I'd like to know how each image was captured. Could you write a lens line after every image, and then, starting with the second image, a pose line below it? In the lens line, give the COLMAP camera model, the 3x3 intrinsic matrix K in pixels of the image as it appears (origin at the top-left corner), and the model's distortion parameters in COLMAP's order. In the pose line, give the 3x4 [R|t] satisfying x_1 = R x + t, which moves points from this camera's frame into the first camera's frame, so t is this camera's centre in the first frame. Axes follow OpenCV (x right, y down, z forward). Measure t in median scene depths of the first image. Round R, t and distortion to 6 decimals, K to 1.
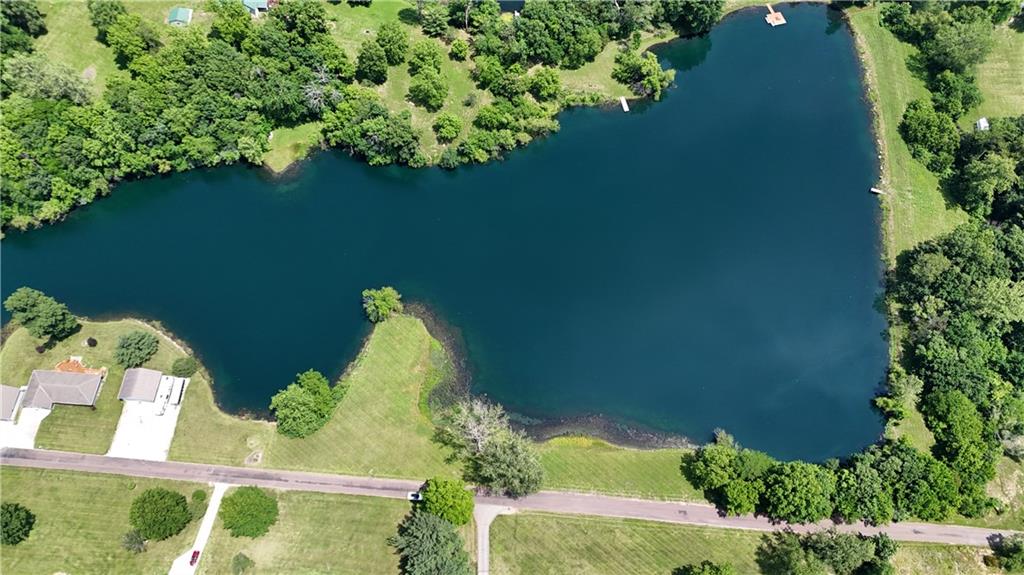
lens RADIAL K [[753.4, 0, 509.6], [0, 753.4, 282.9], [0, 0, 1]] dist [0.093133, -0.093629]
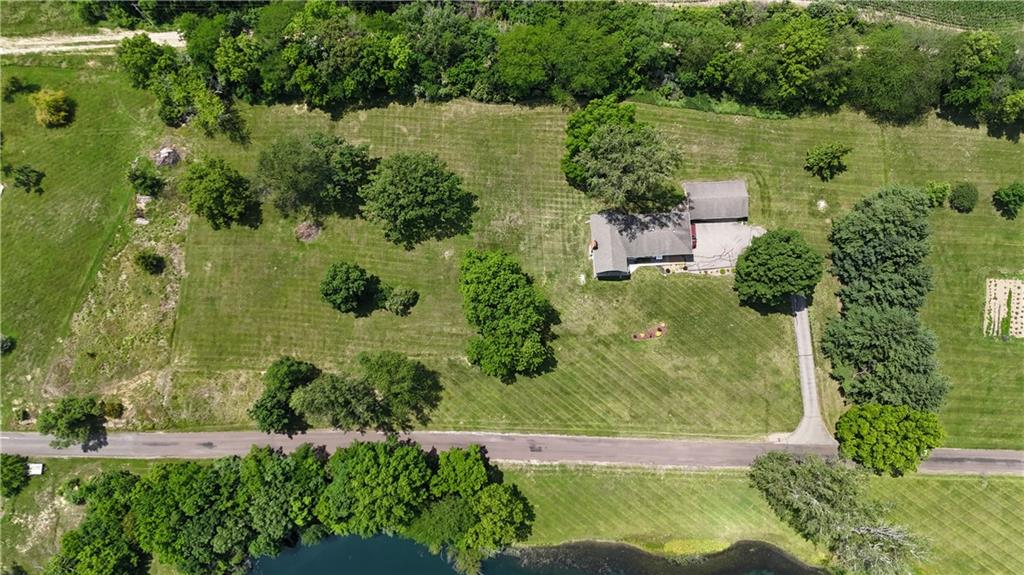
lens RADIAL K [[753.4, 0, 509.6], [0, 753.4, 282.9], [0, 0, 1]] dist [0.093133, -0.093629]
pose [[-0.997561, 0.046617, -0.051950, 0.283680], [-0.068745, -0.785050, 0.615606, -0.008779], [-0.012085, 0.617676, 0.786340, 0.356580]]
